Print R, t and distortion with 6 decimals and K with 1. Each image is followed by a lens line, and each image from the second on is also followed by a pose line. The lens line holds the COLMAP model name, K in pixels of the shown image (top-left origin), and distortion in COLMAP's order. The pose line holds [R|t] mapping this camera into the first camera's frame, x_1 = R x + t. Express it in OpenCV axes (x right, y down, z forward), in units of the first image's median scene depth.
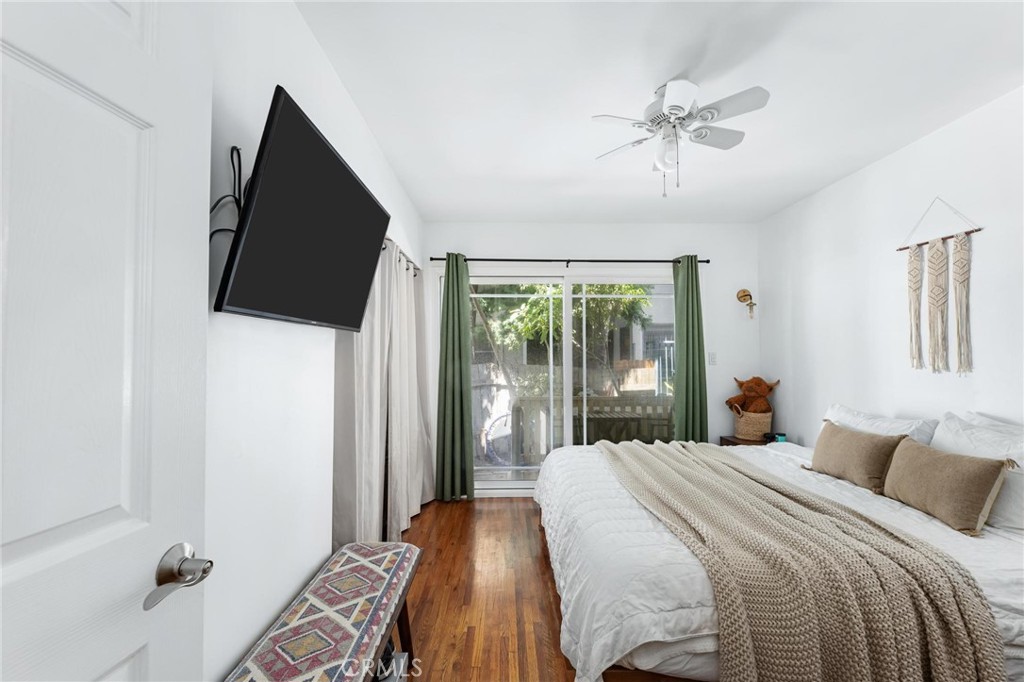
lens RADIAL K [[420.1, 0, 512.9], [0, 420.1, 344.6], [0, 0, 1]] dist [-0.001850, 0.000370]
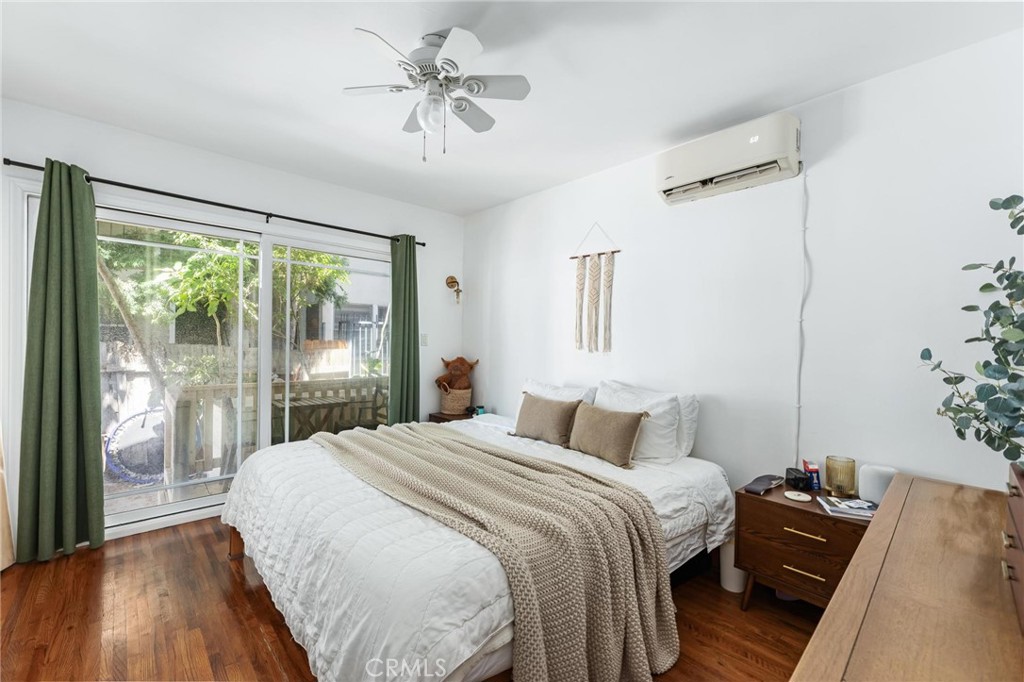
lens RADIAL K [[420.1, 0, 510.2], [0, 420.1, 343.2], [0, 0, 1]] dist [-0.001850, 0.000370]
pose [[0.753610, 0.012342, 0.657206, -0.075961], [-0.039274, 0.998883, 0.026277, 0.011127], [-0.656147, -0.045614, 0.753253, 0.141787]]
